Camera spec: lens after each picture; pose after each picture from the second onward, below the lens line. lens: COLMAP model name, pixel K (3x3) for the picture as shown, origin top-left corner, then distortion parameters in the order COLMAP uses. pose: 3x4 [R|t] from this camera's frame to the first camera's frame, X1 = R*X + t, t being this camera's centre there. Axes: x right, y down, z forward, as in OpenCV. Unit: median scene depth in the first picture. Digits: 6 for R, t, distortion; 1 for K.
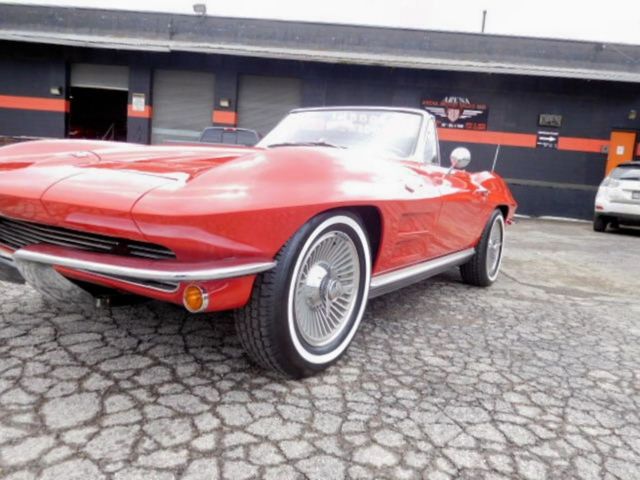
lens RADIAL K [[477.4, 0, 321.7], [0, 477.4, 238.5], [0, 0, 1]] dist [-0.017834, 0.003626]
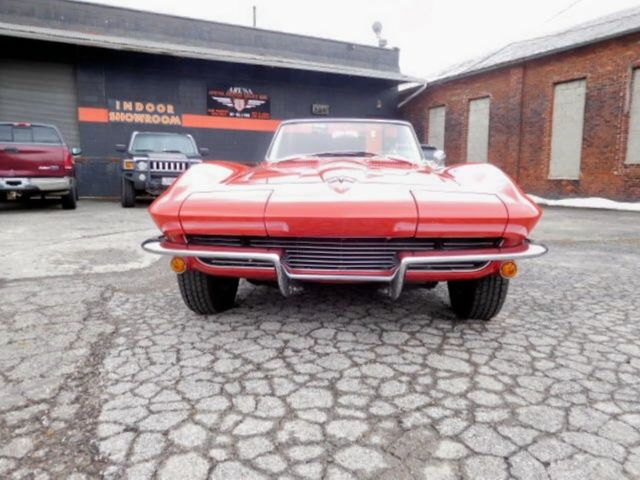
lens RADIAL K [[477.4, 0, 321.8], [0, 477.4, 238.6], [0, 0, 1]] dist [-0.017834, 0.003626]
pose [[0.863296, -0.134023, 0.486578, -0.128020], [0.118599, 0.990971, 0.062531, -0.011971], [-0.490566, 0.003725, 0.871396, -0.004043]]
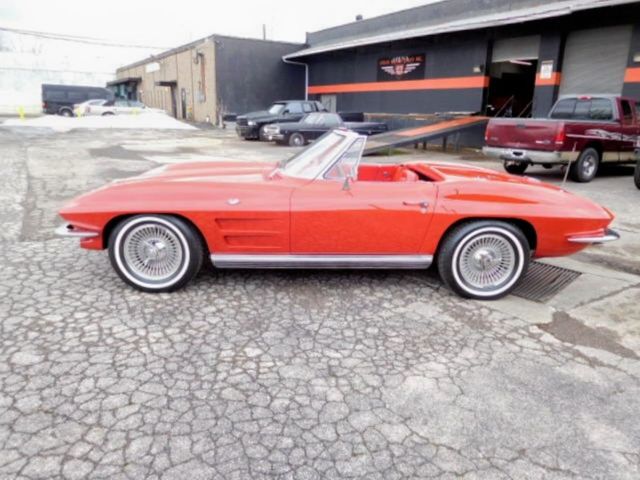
lens RADIAL K [[477.4, 0, 321.2], [0, 477.4, 240.3], [0, 0, 1]] dist [-0.017834, 0.003626]
pose [[0.571654, 0.147576, -0.807114, 0.224551], [-0.076122, 0.988988, 0.126916, -0.028034], [0.816956, -0.011113, 0.576593, 0.046999]]
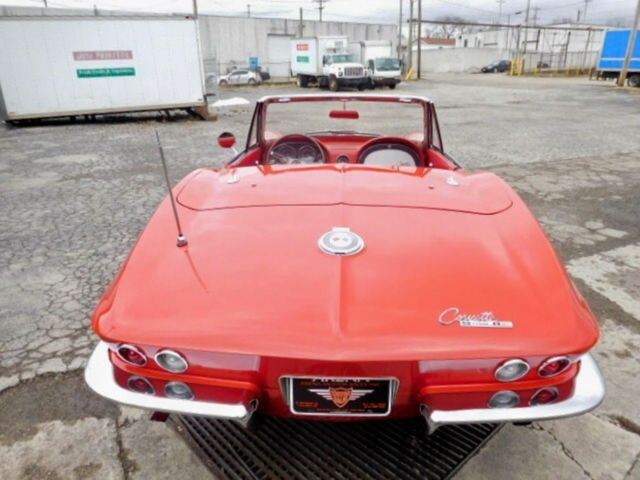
lens RADIAL K [[477.4, 0, 321.0], [0, 477.4, 238.9], [0, 0, 1]] dist [-0.017834, 0.003626]
pose [[-0.858500, 0.087645, -0.505268, 0.125810], [-0.132514, 0.913907, 0.383684, -0.076389], [0.495396, 0.396348, -0.772976, 0.379085]]
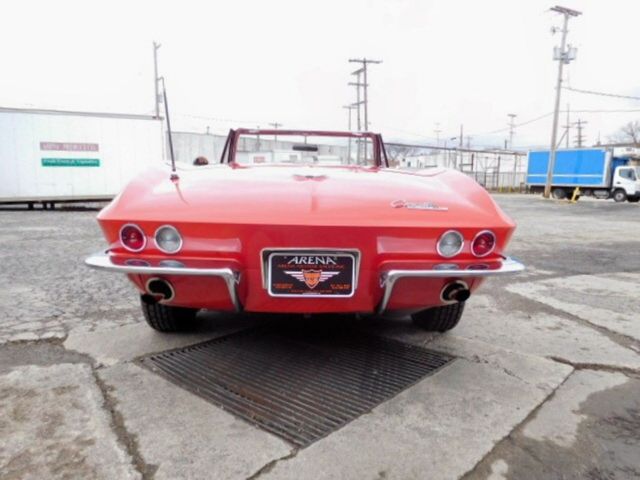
lens RADIAL K [[477.4, 0, 320.2], [0, 477.4, 241.1], [0, 0, 1]] dist [-0.017834, 0.003626]
pose [[-0.805460, -0.040713, -0.591250, 0.141328], [-0.158625, 0.976049, 0.148885, -0.038755], [0.571028, 0.213708, -0.792626, 0.406664]]
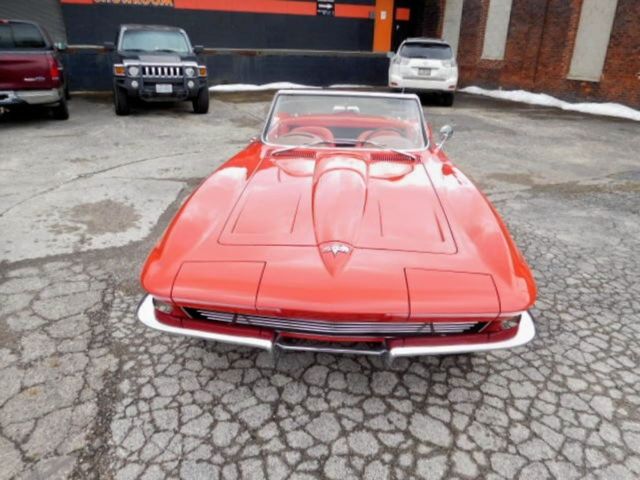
lens RADIAL K [[477.4, 0, 322.7], [0, 477.4, 240.5], [0, 0, 1]] dist [-0.017834, 0.003626]
pose [[0.868905, -0.241737, 0.431933, -0.114944], [0.103802, 0.942219, 0.318511, -0.062865], [-0.483972, -0.231921, 0.843792, 0.001988]]
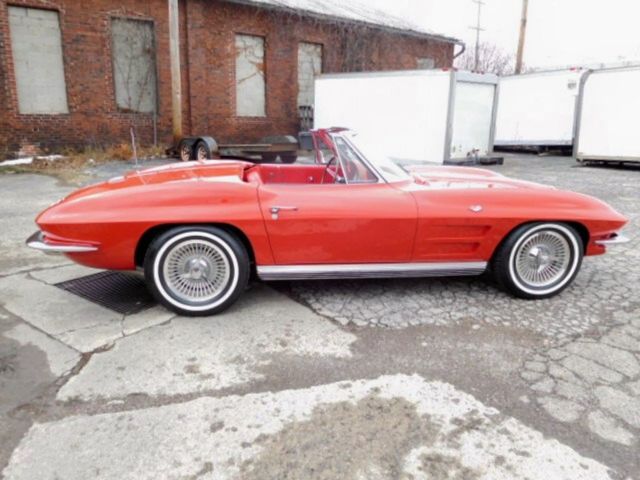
lens RADIAL K [[477.4, 0, 322.3], [0, 477.4, 239.8], [0, 0, 1]] dist [-0.017834, 0.003626]
pose [[-0.659781, -0.277770, 0.698236, -0.168917], [0.018369, 0.922936, 0.384516, -0.097434], [-0.751234, 0.266522, -0.603833, 0.375717]]
